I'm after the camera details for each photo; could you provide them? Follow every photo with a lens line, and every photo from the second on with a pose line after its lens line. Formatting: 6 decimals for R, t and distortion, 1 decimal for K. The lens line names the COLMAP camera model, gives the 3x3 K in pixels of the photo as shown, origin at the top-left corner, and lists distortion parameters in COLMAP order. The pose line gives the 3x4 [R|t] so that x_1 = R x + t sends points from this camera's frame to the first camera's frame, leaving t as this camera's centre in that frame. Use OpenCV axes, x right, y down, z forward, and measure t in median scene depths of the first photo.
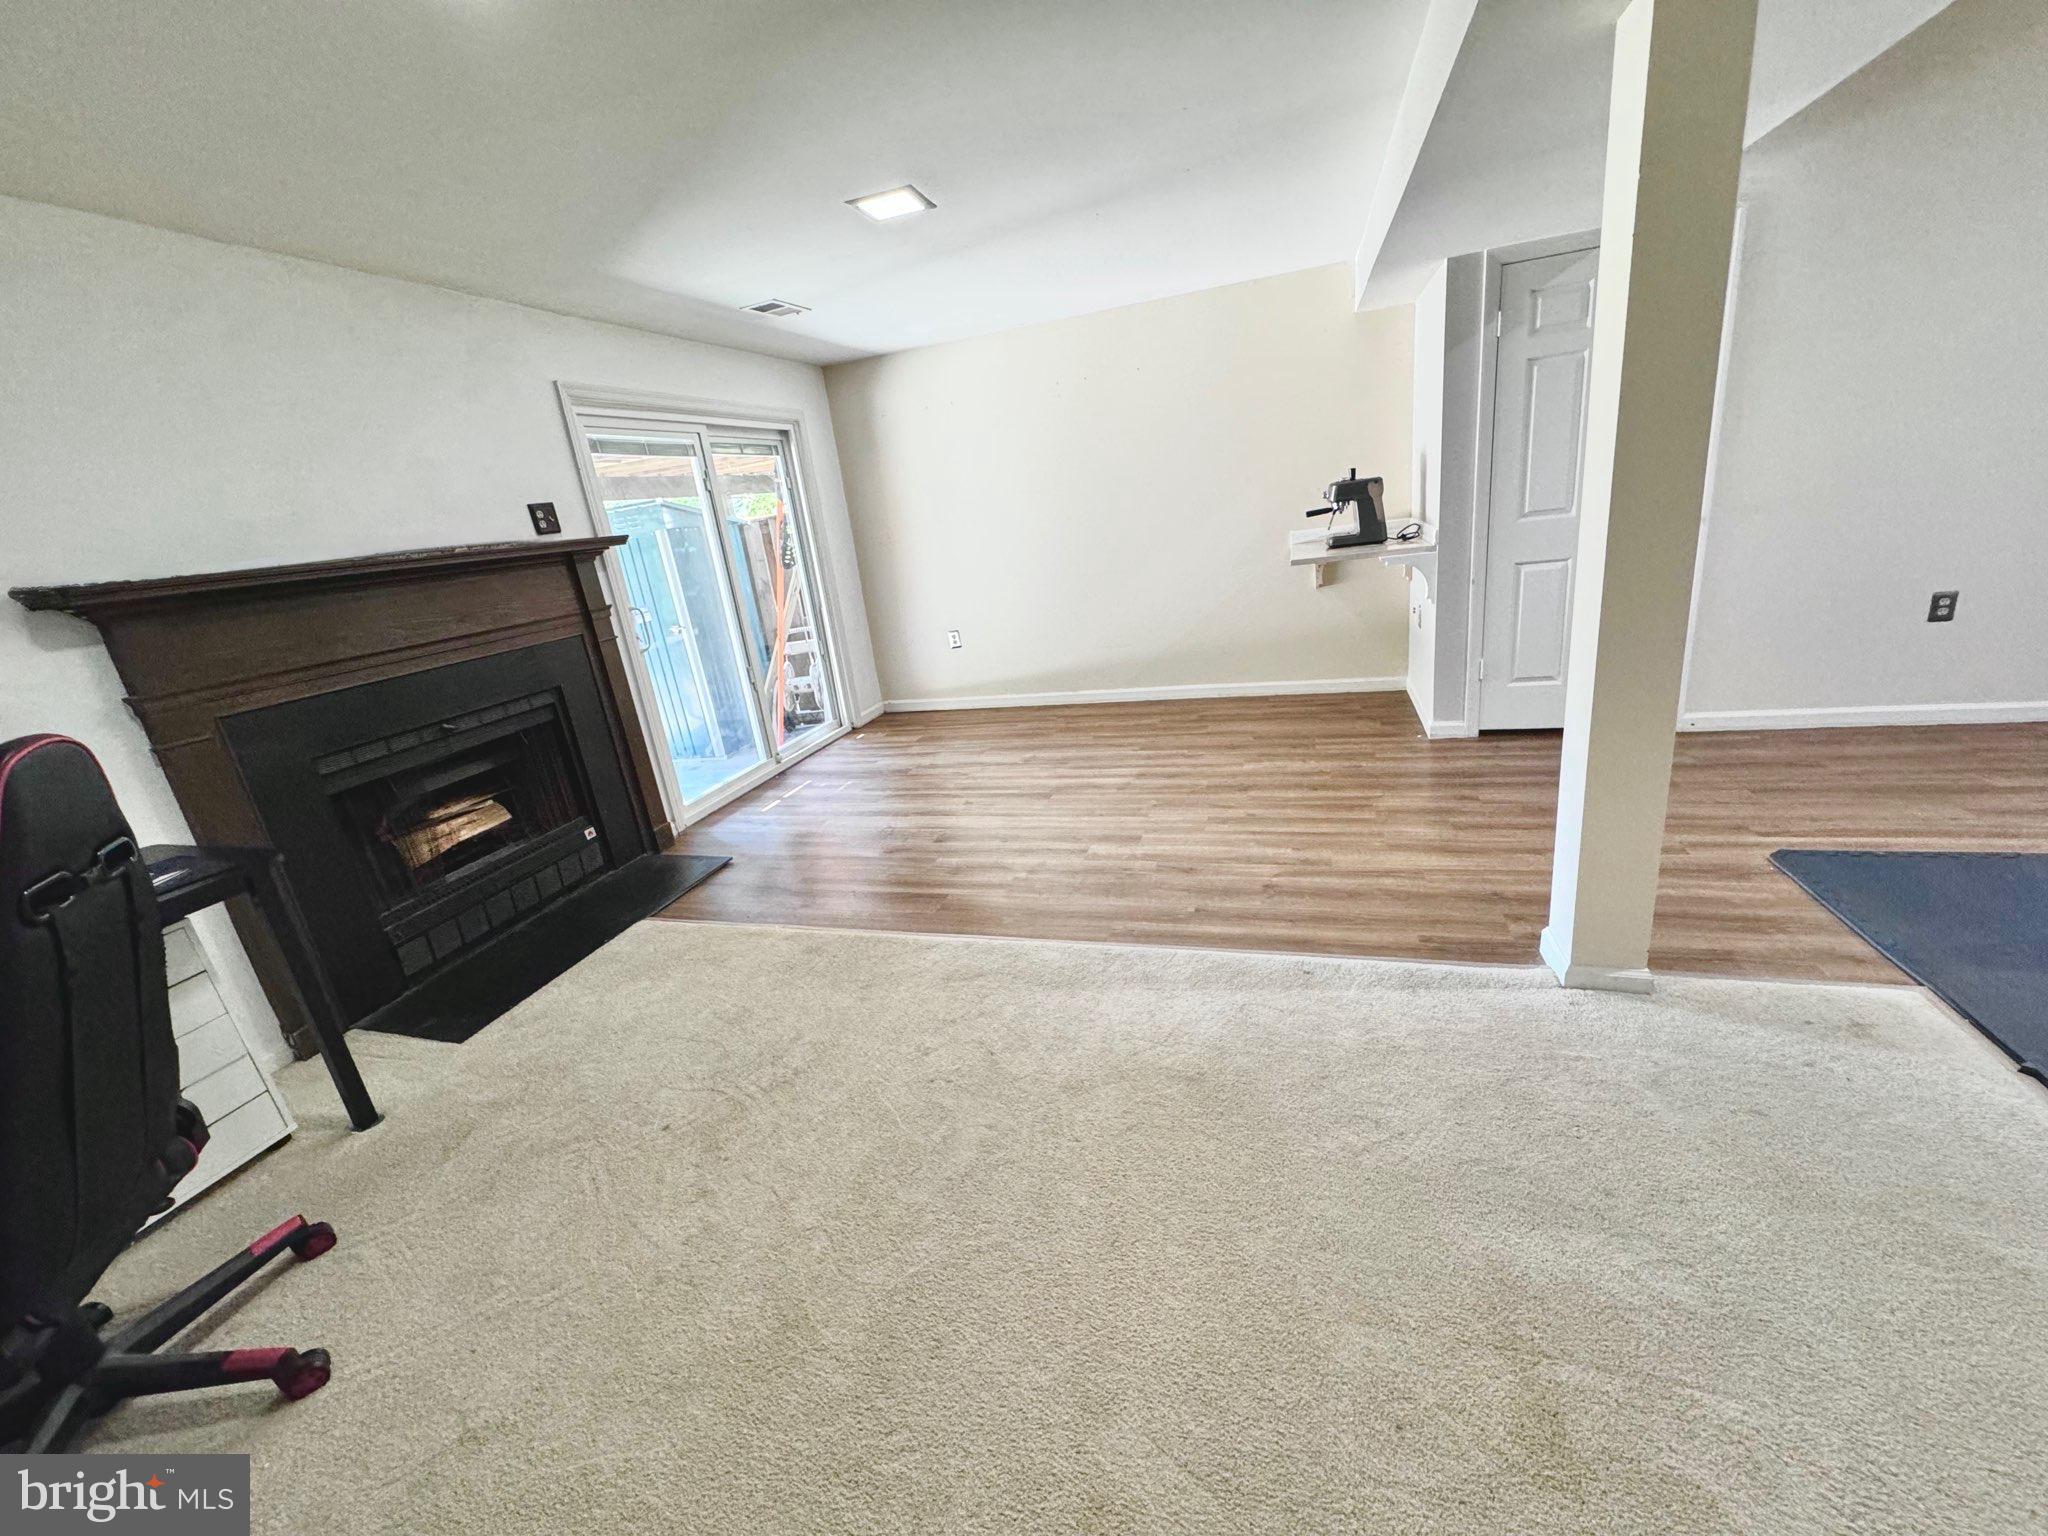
lens RADIAL K [[813.6, 0, 1022.4], [0, 813.6, 764.4], [0, 0, 1]] dist [-0.002432, -0.000419]
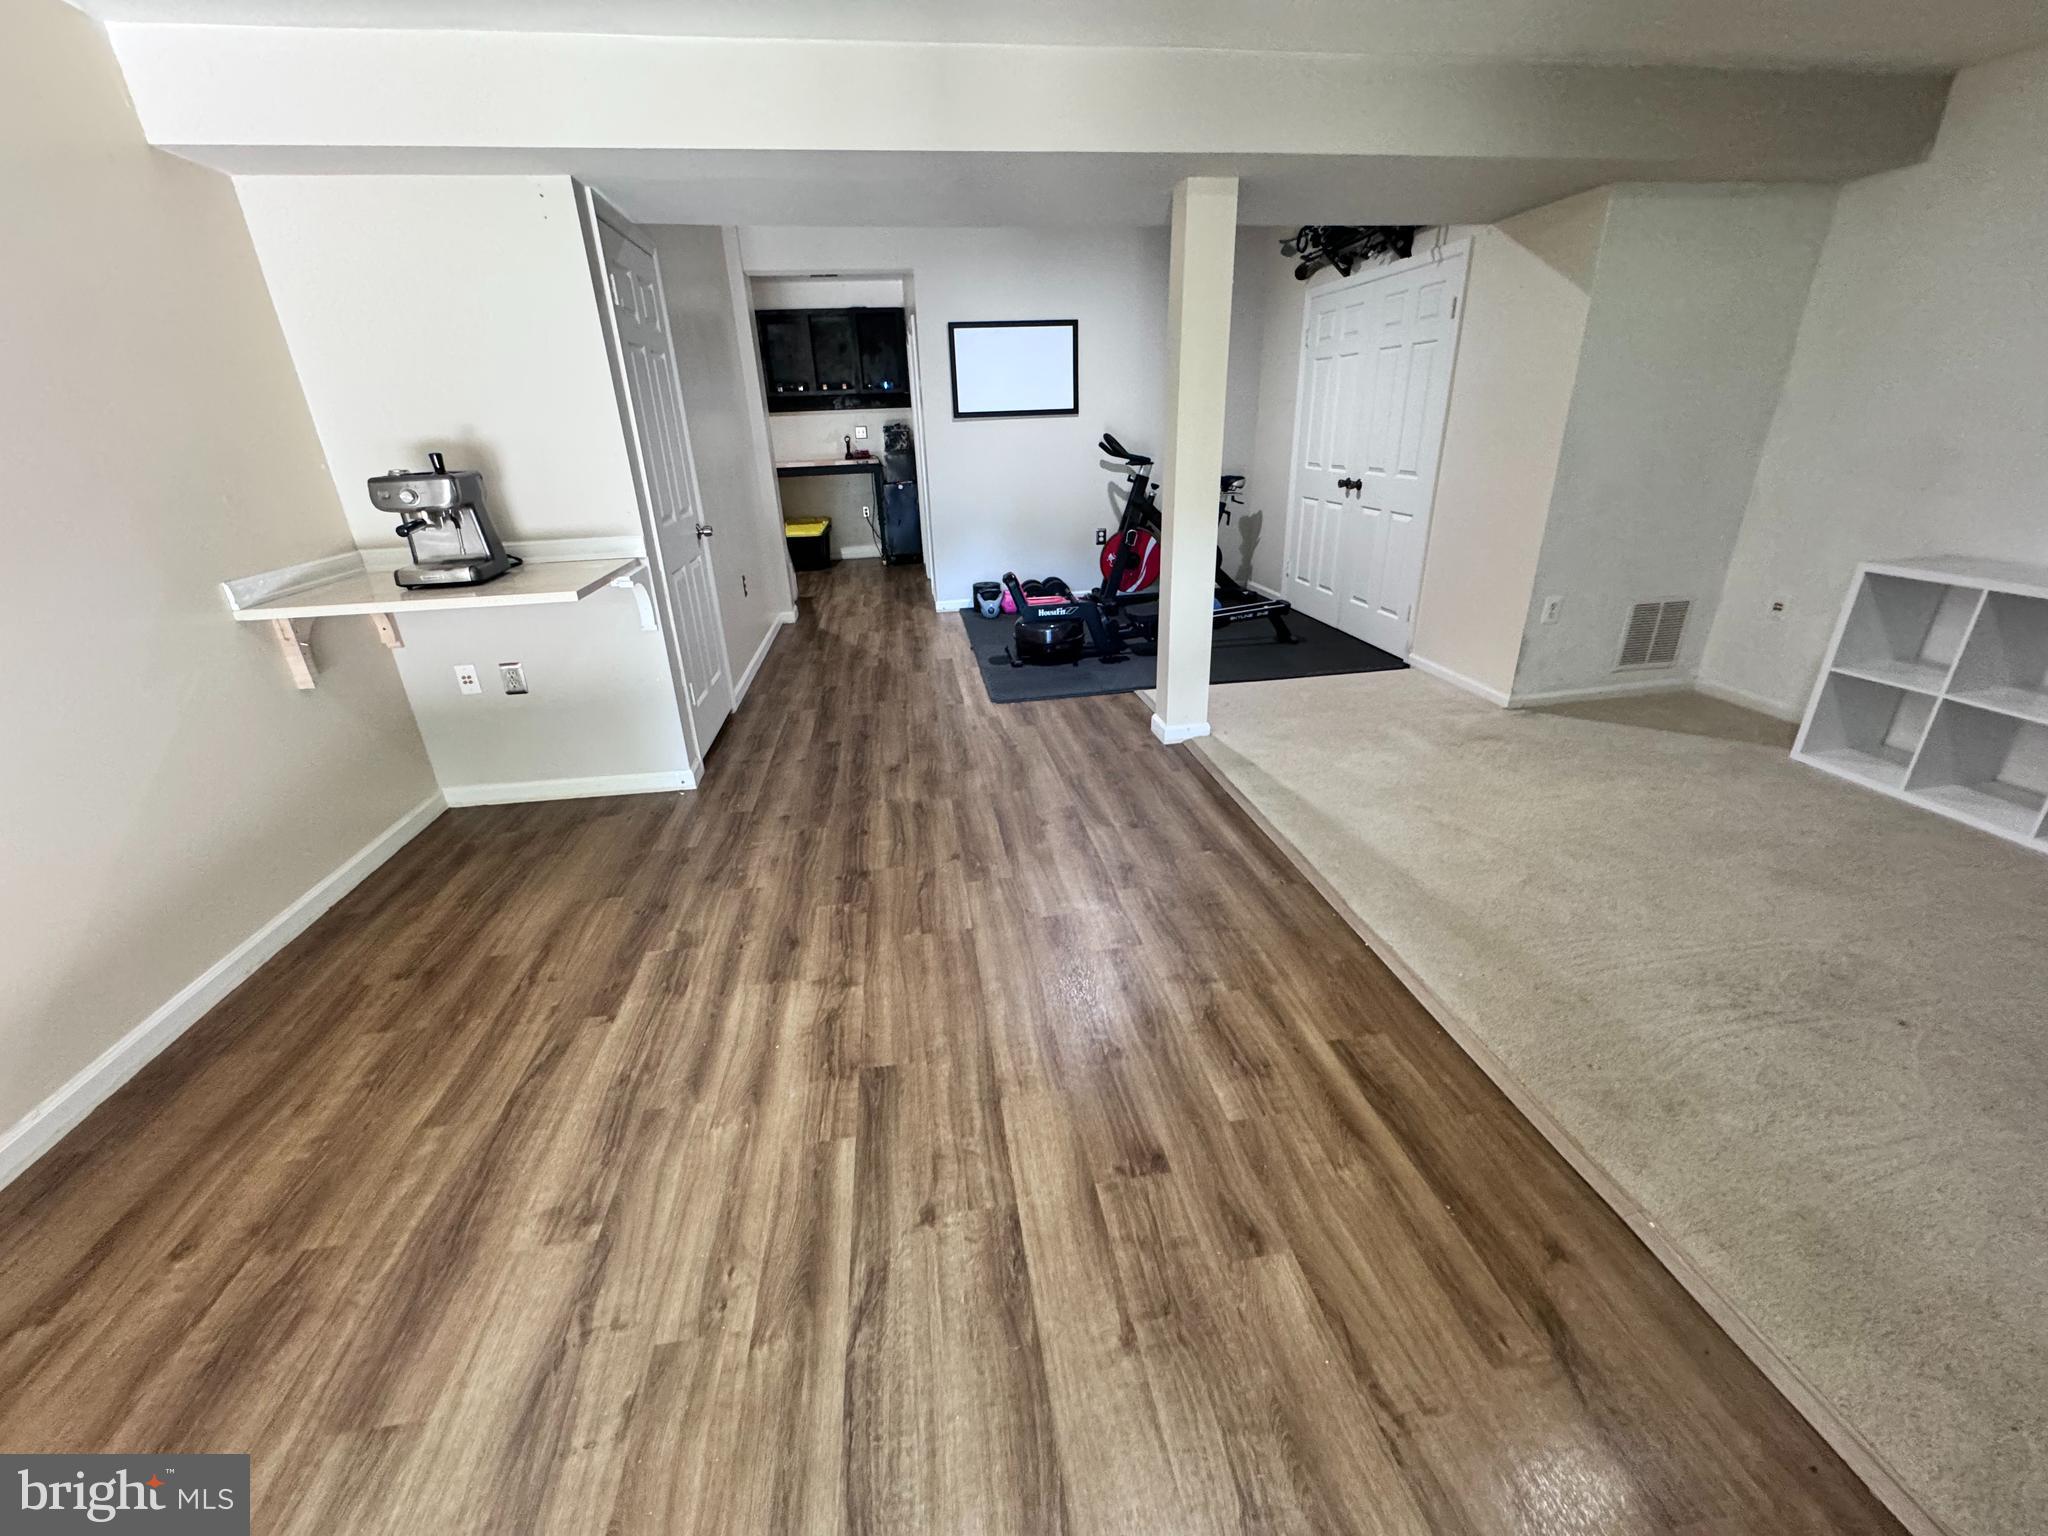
lens RADIAL K [[813.6, 0, 1023.3], [0, 813.6, 763.6], [0, 0, 1]] dist [-0.002432, -0.000419]
pose [[-0.436391, -0.215666, 0.873528, -0.420875], [0.356677, 0.849844, 0.388004, -0.297443], [-0.826042, 0.480889, -0.293941, 1.110334]]
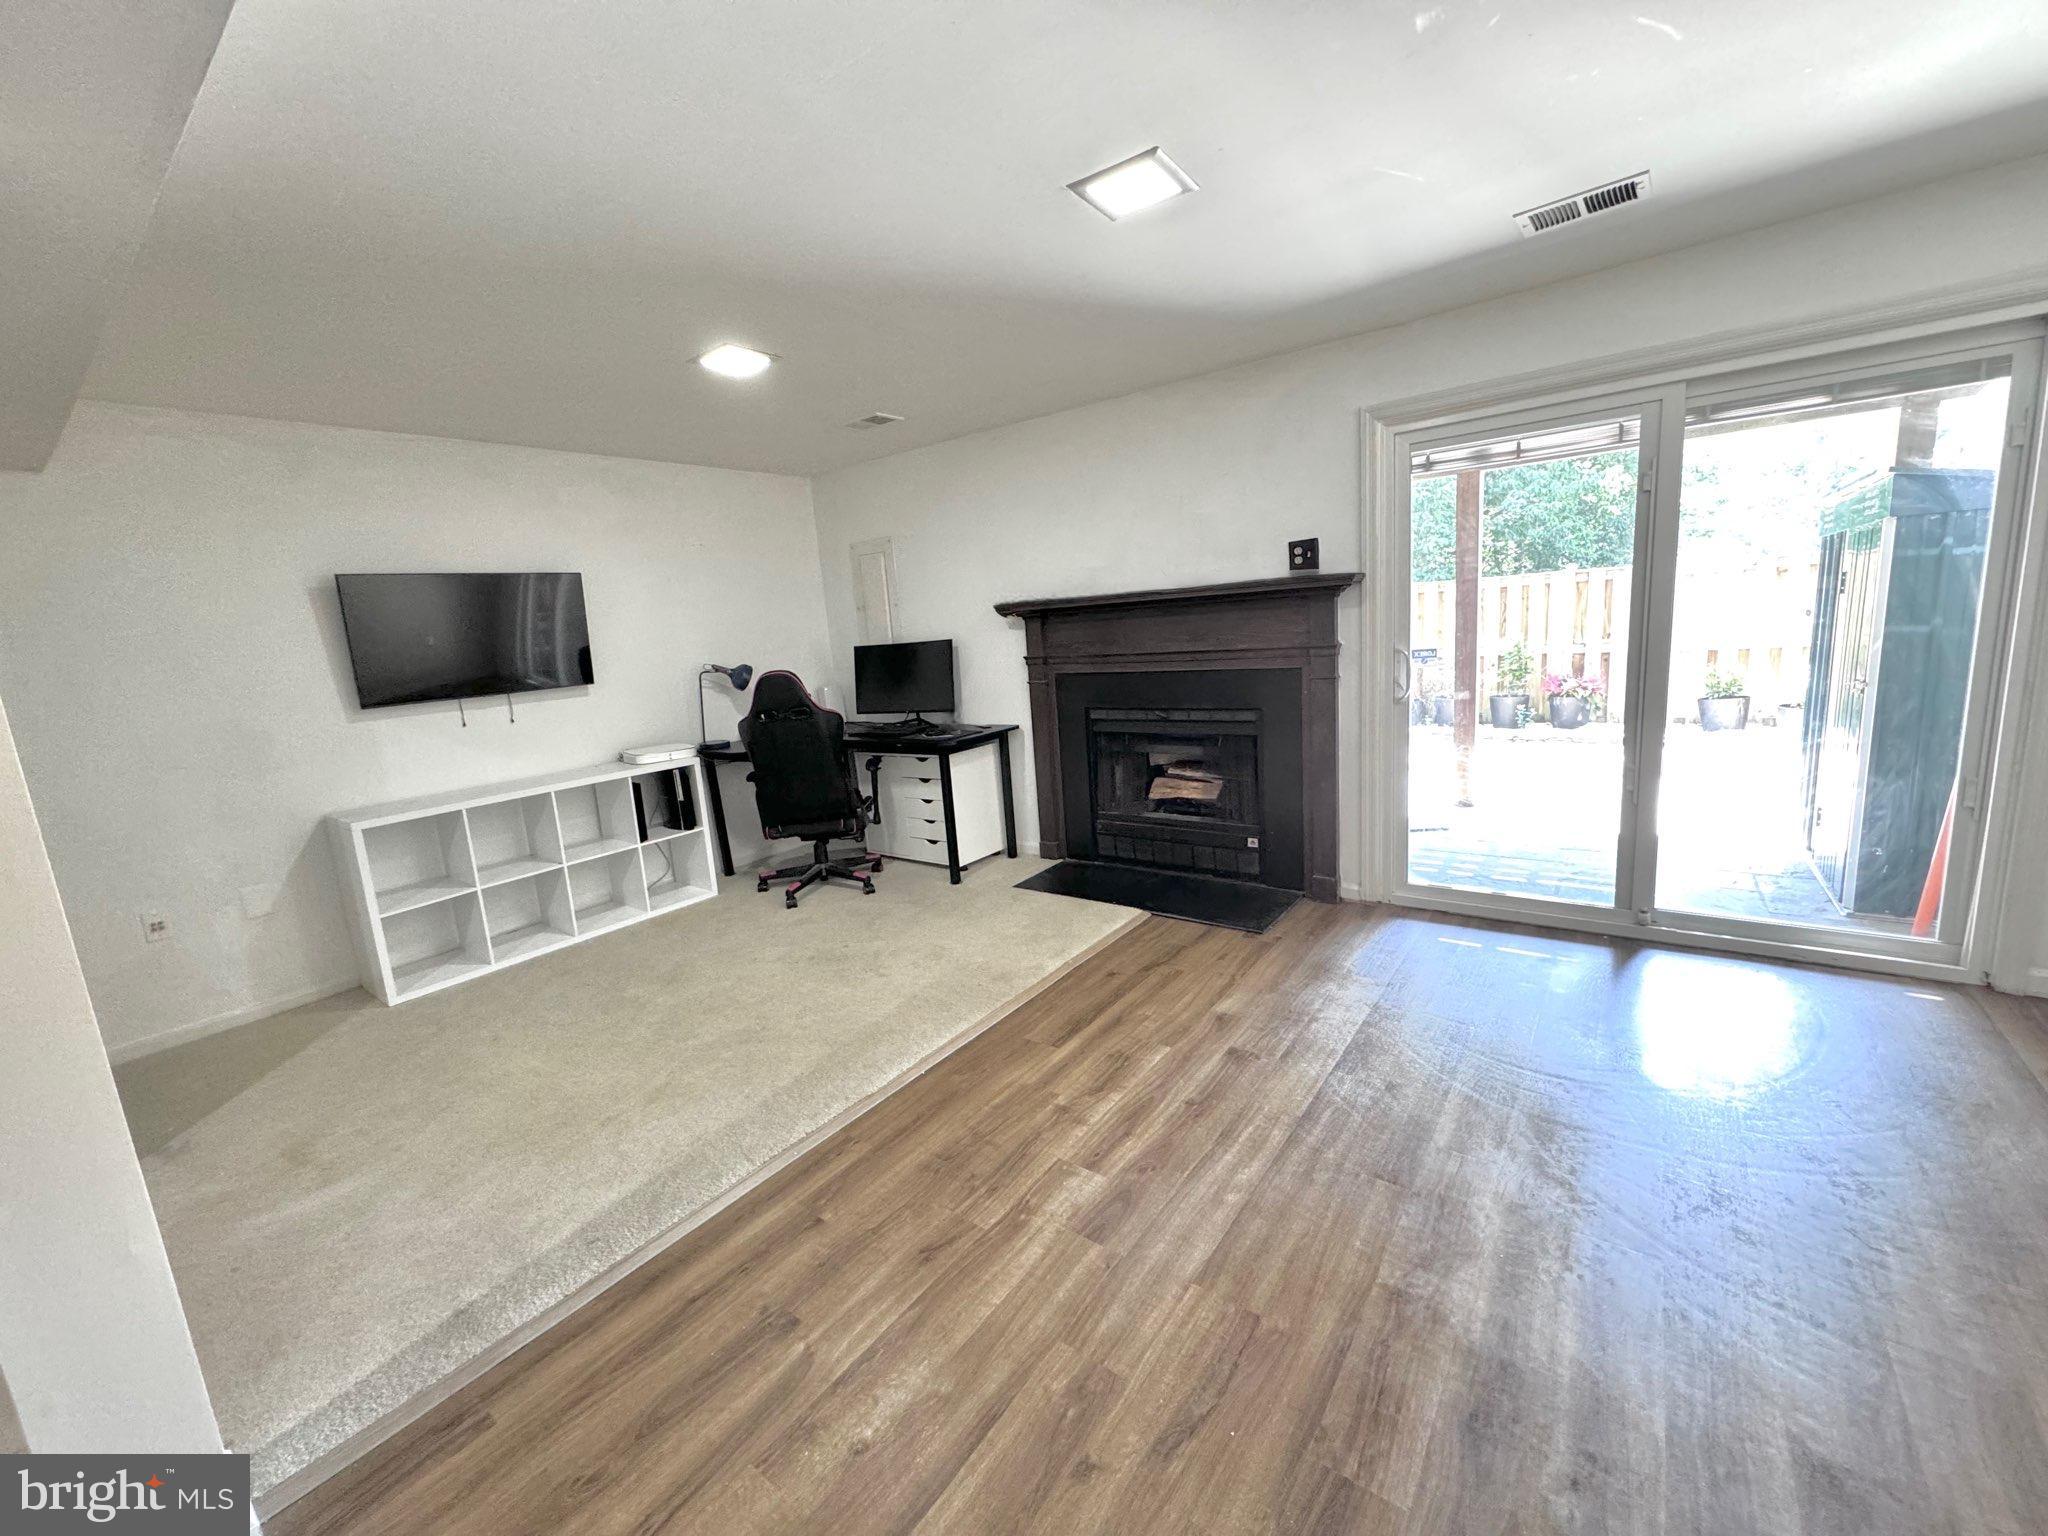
lens RADIAL K [[813.6, 0, 1023.6], [0, 813.6, 763.0], [0, 0, 1]] dist [-0.002432, -0.000419]
pose [[-0.320430, 0.310406, -0.894971, 0.519587], [-0.173205, 0.909661, 0.377514, -0.376012], [0.931303, 0.275980, -0.237719, 0.949659]]
